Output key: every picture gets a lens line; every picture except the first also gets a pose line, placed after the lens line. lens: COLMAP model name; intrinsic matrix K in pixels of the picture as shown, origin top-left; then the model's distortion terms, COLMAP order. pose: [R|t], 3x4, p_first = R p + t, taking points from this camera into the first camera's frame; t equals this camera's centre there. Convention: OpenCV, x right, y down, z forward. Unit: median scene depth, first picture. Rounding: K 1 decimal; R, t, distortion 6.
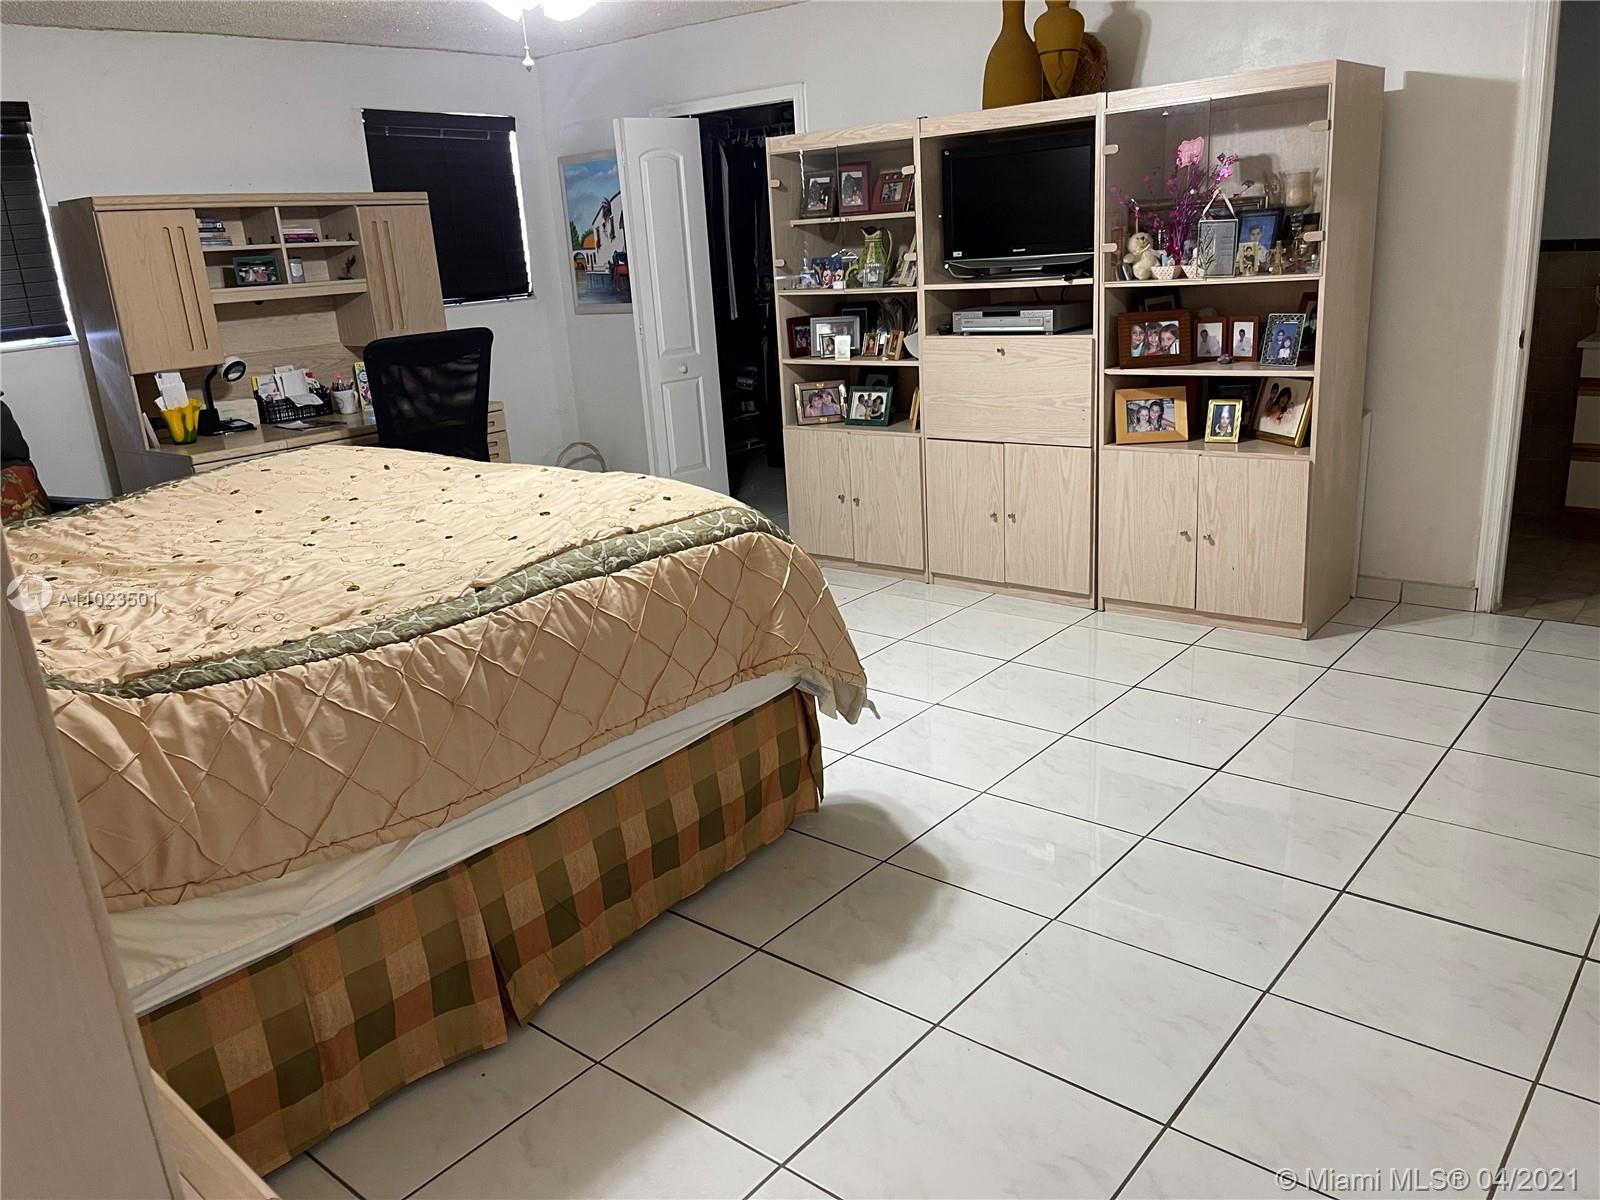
lens RADIAL K [[1224.5, 0, 795.1], [0, 1224.5, 610.5], [0, 0, 1]] dist [0.057388, -0.077364]
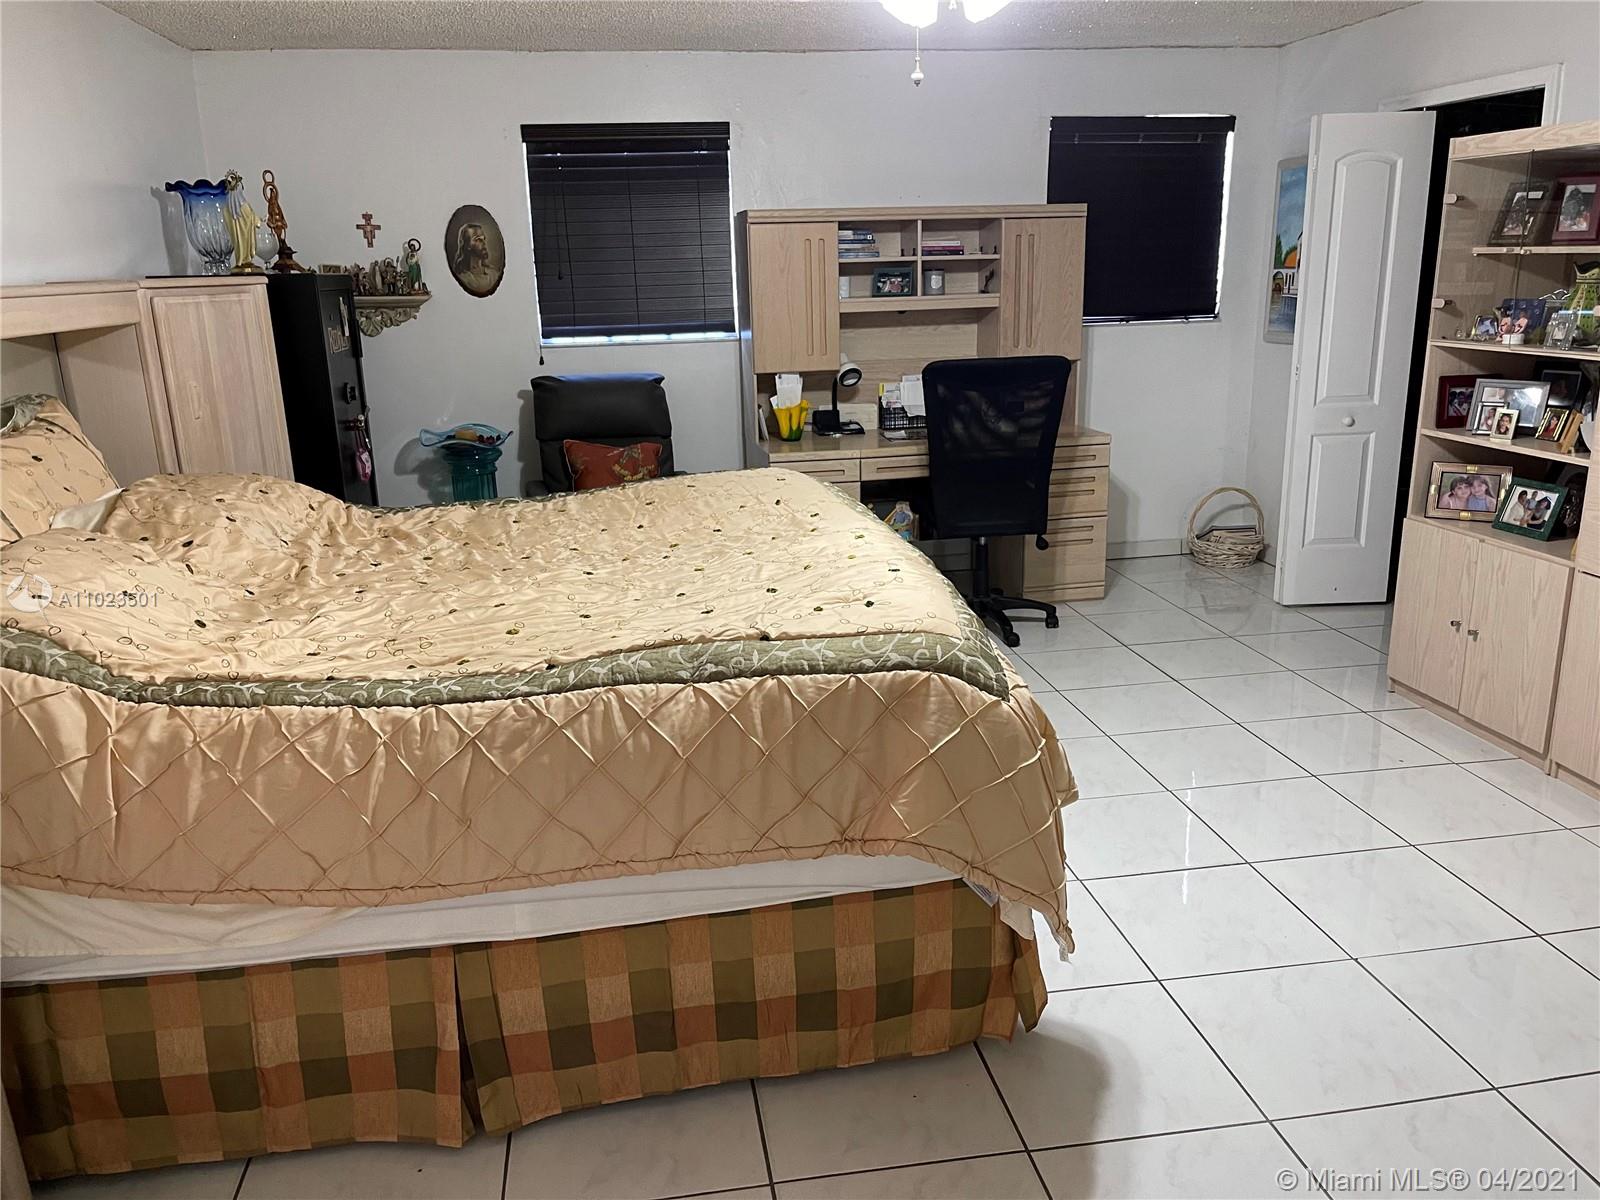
lens RADIAL K [[1224.5, 0, 788.3], [0, 1224.5, 603.5], [0, 0, 1]] dist [0.057388, -0.077364]
pose [[0.752152, 0.213911, -0.623305, 0.213751], [-0.212681, 0.974033, 0.077631, -0.084030], [0.623726, 0.074175, 0.778116, 0.190984]]
